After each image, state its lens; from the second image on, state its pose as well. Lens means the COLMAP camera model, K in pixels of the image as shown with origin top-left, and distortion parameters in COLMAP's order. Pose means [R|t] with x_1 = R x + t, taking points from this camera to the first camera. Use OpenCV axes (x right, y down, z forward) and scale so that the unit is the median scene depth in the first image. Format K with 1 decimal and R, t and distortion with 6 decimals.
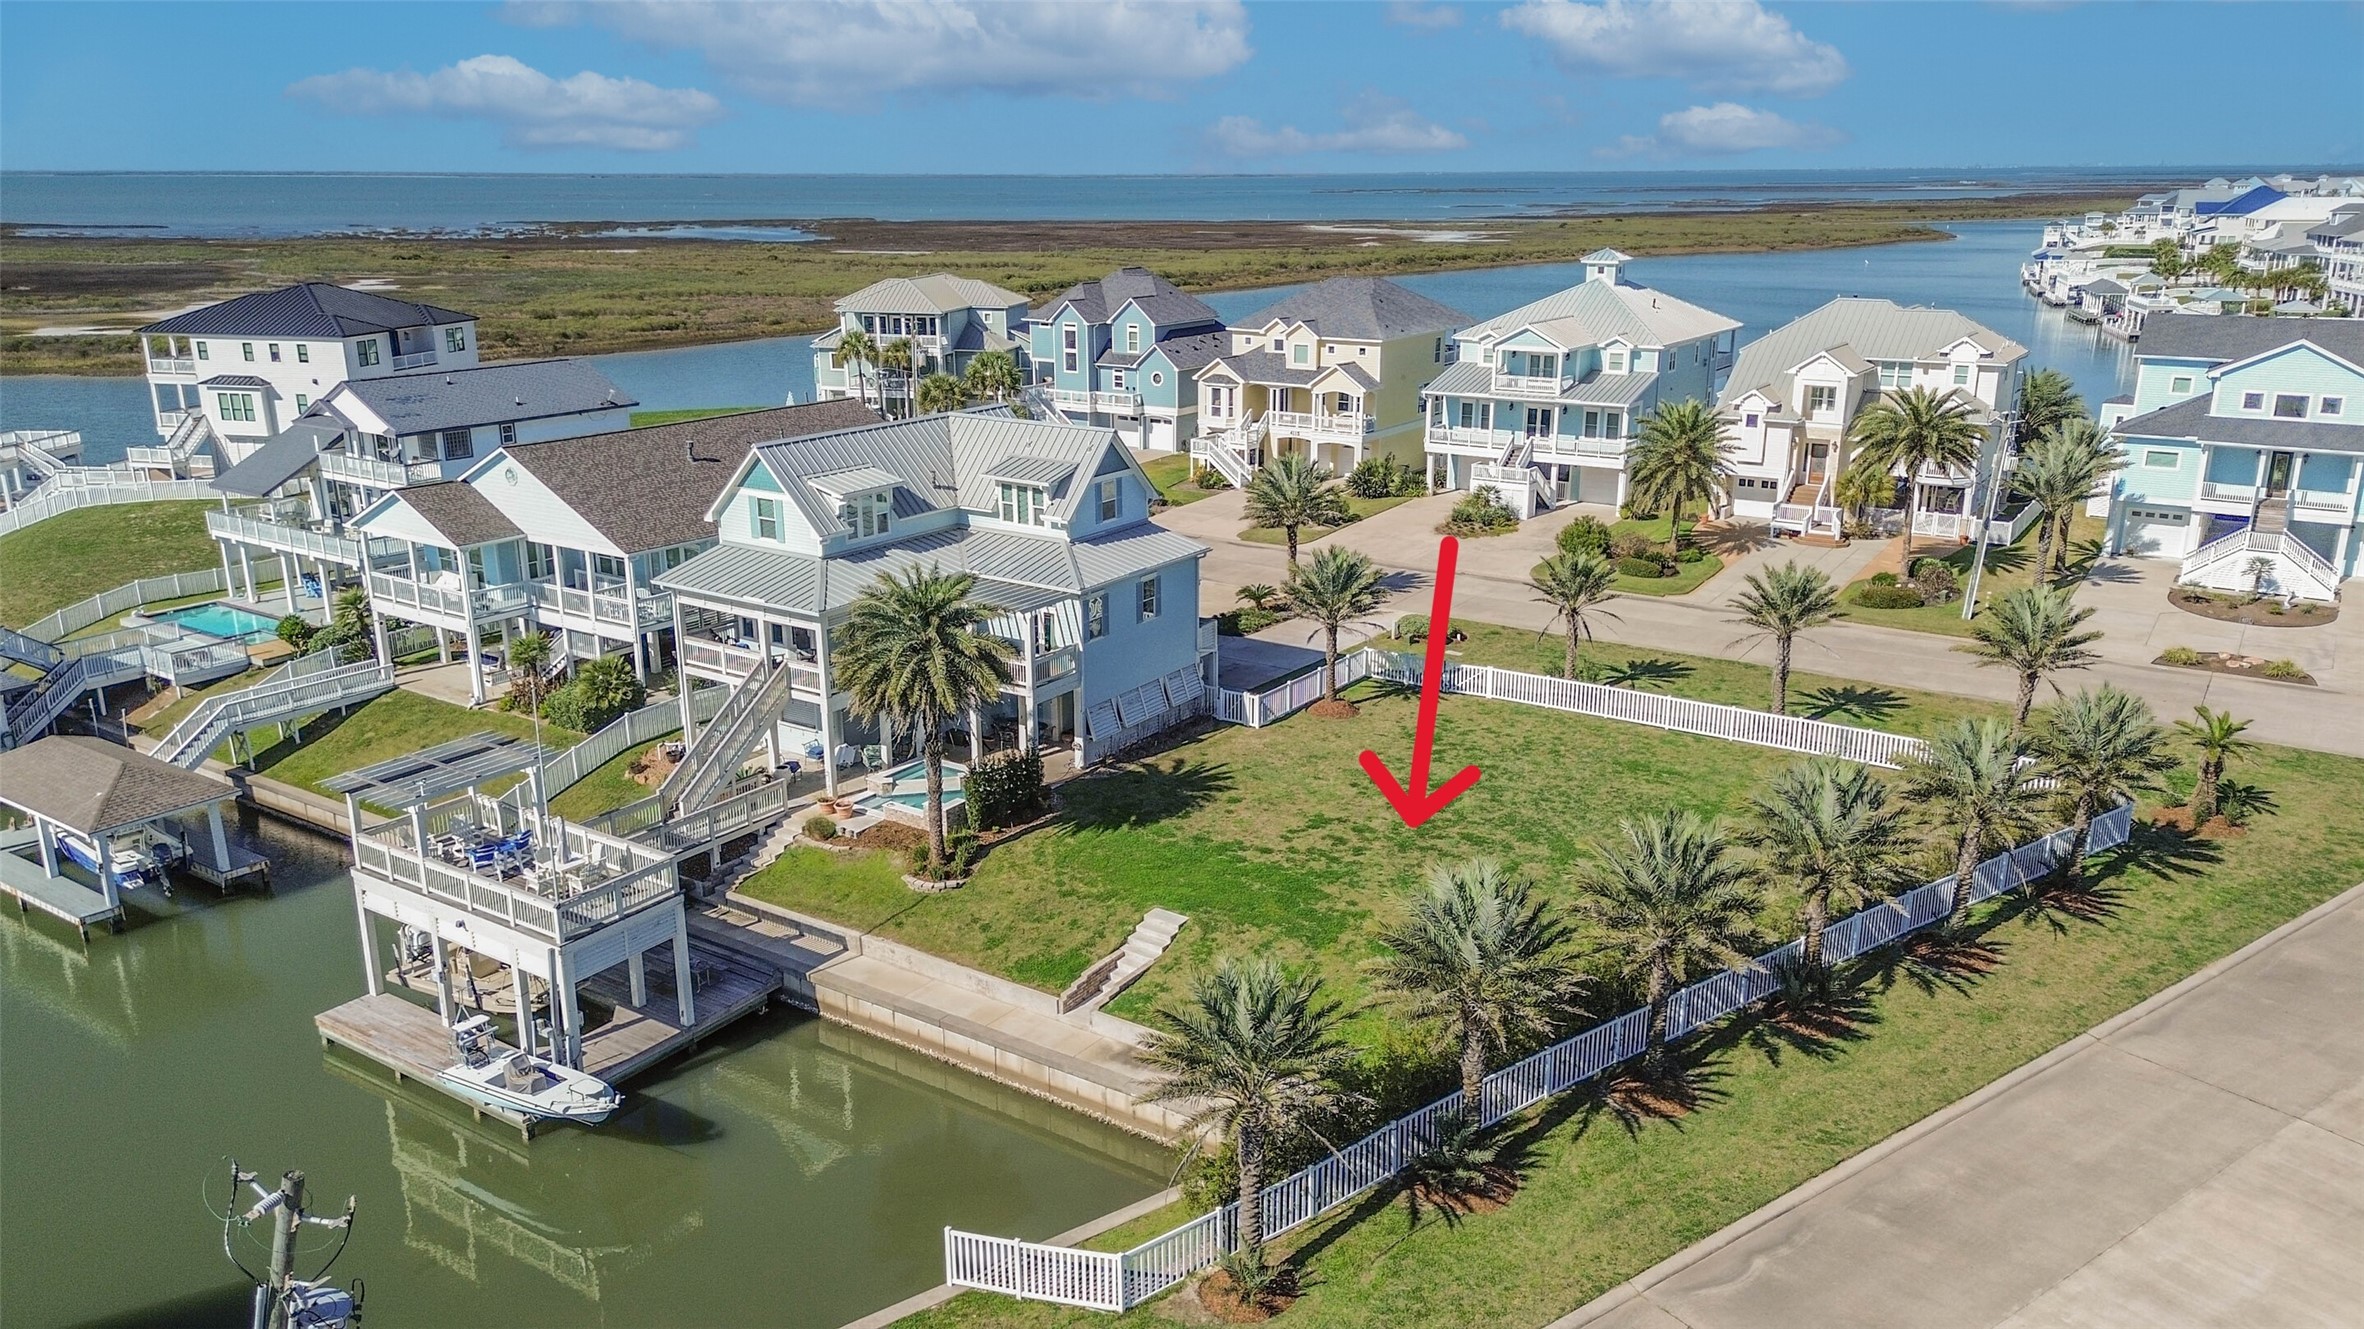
lens RADIAL K [[1678.2, 0, 1161.1], [0, 1678.2, 673.1], [0, 0, 1]] dist [0.032599, -0.008104]
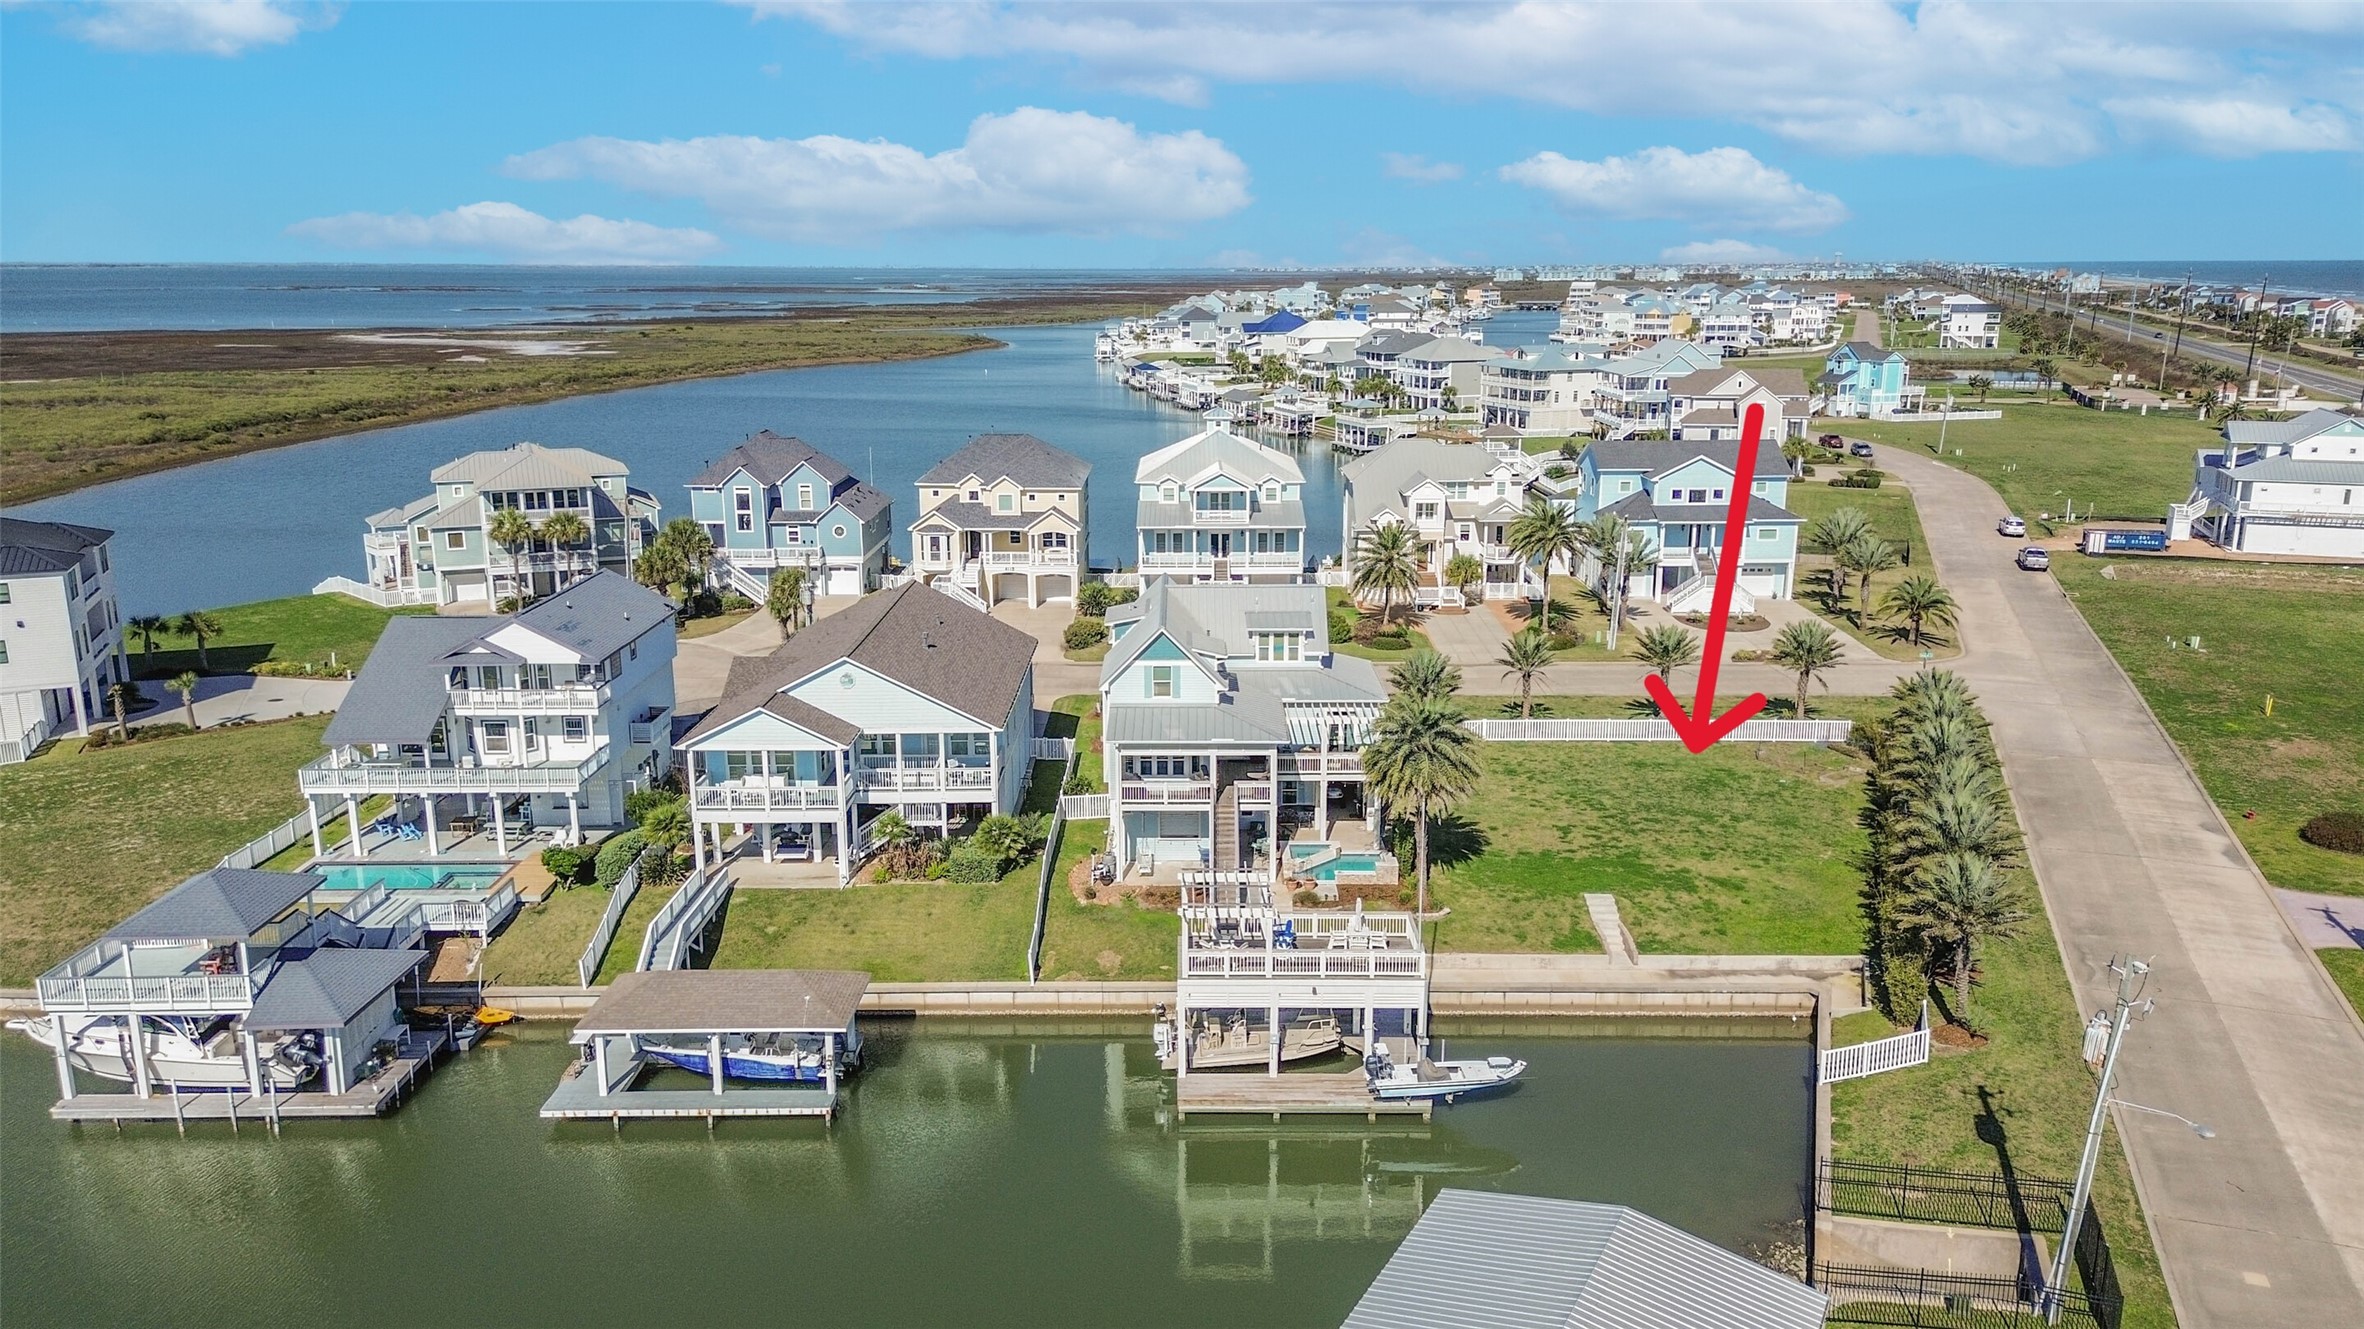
lens RADIAL K [[1678.2, 0, 1178.2], [0, 1678.2, 654.6], [0, 0, 1]] dist [0.032599, -0.008104]
pose [[0.827696, -0.124244, 0.547250, -0.507843], [0.159325, 0.987082, -0.016872, -0.048331], [-0.538084, 0.101155, 0.836799, -0.044706]]
